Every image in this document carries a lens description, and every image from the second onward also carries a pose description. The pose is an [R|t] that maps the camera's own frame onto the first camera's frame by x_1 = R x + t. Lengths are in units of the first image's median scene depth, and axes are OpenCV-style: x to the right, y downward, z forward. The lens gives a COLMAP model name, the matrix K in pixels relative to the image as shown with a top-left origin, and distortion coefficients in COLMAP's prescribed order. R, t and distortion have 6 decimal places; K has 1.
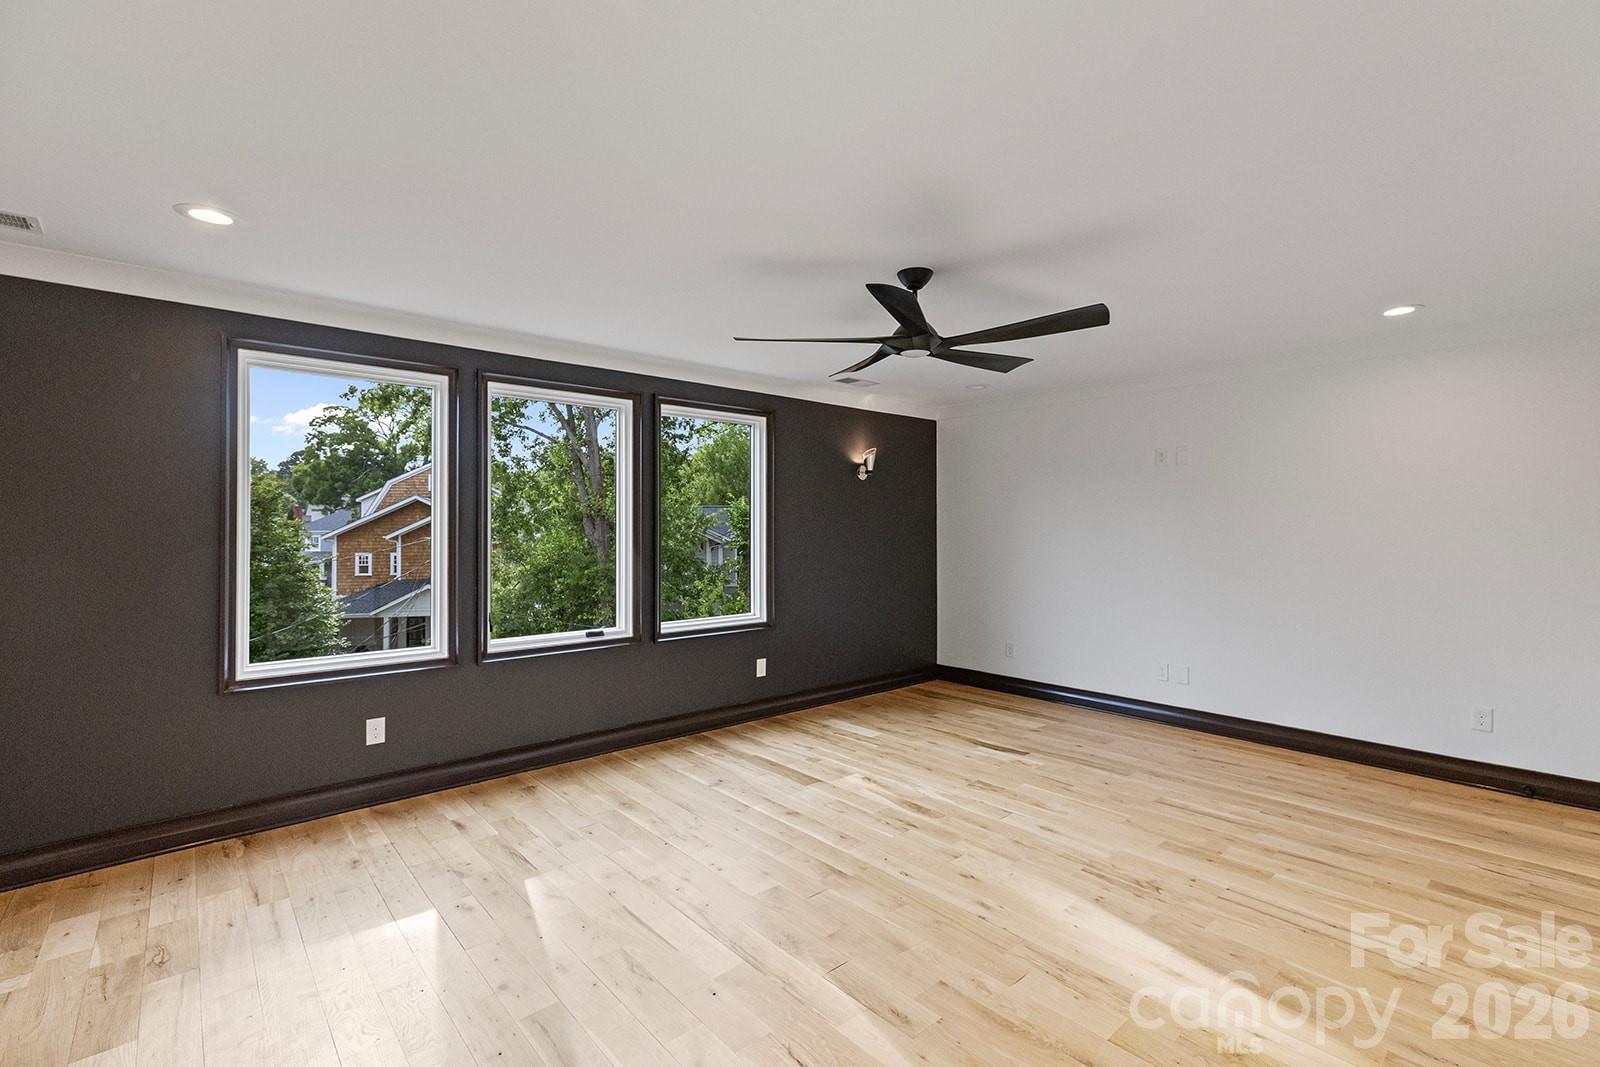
lens RADIAL K [[721.5, 0, 802.9], [0, 721.5, 517.8], [0, 0, 1]] dist [0.003381, 0.000621]
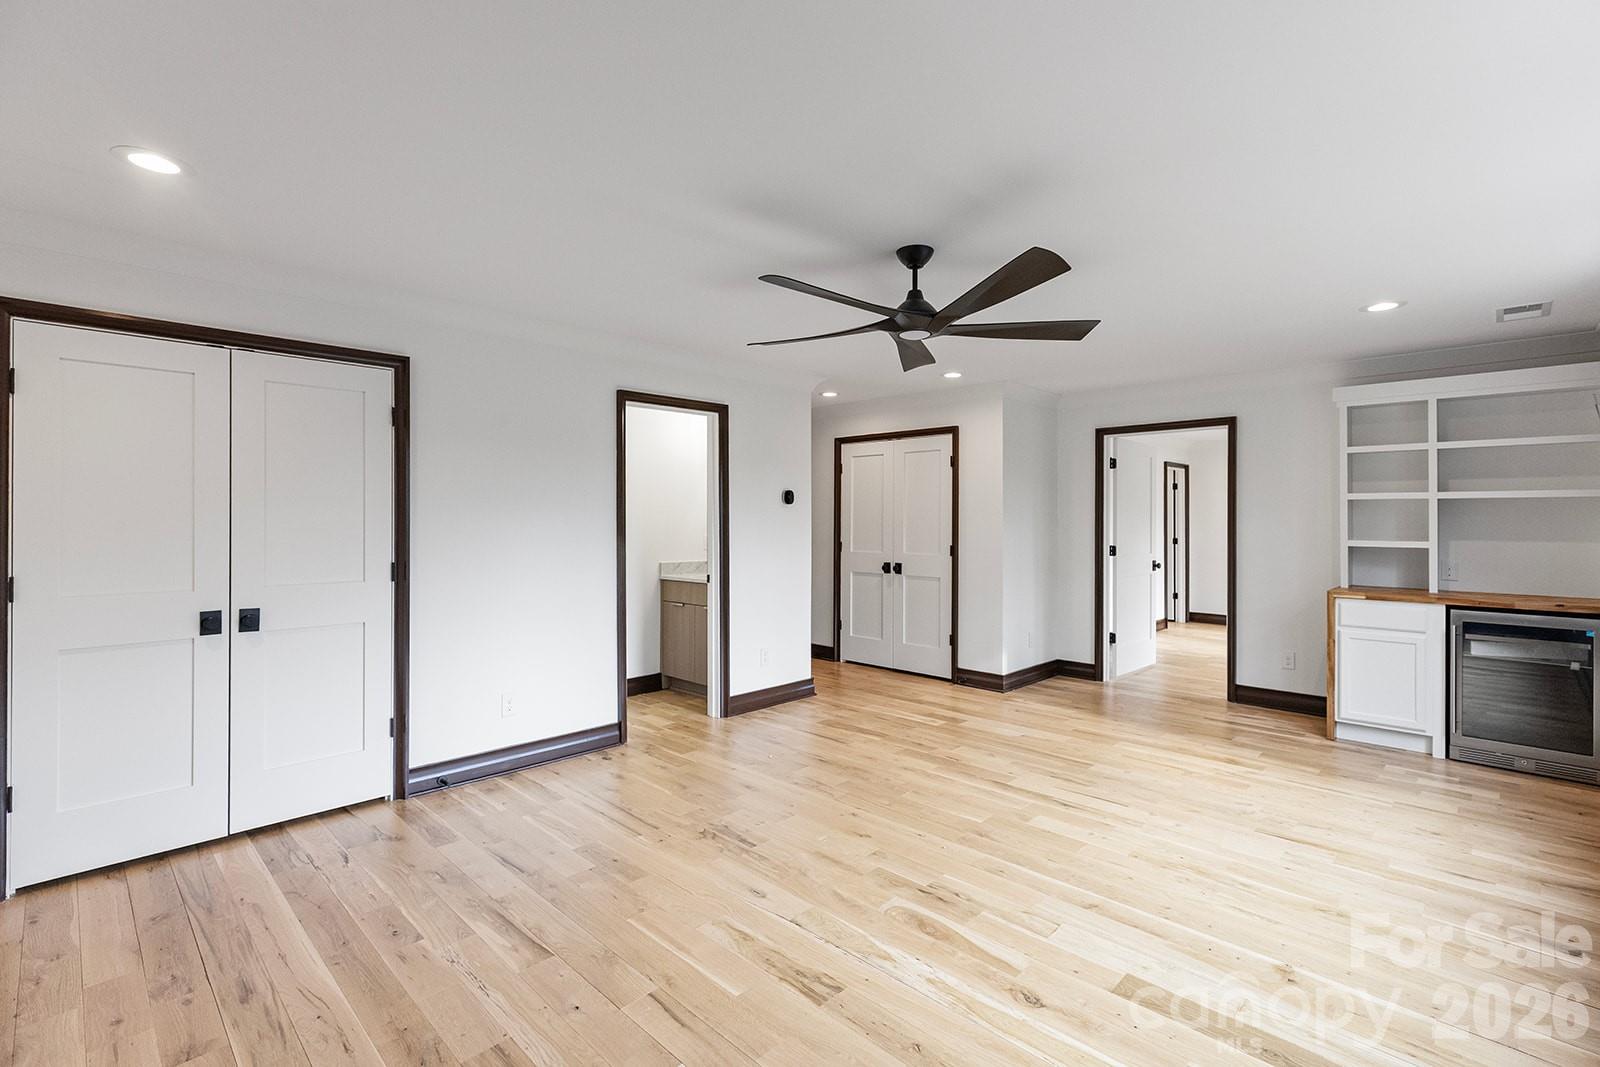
lens RADIAL K [[721.5, 0, 802.9], [0, 721.5, 517.8], [0, 0, 1]] dist [0.003381, 0.000621]
pose [[-0.997167, -0.001015, -0.075212, 0.351565], [0.000057, 0.999898, -0.014250, 0.025772], [0.075219, -0.014214, -0.997066, 1.816216]]
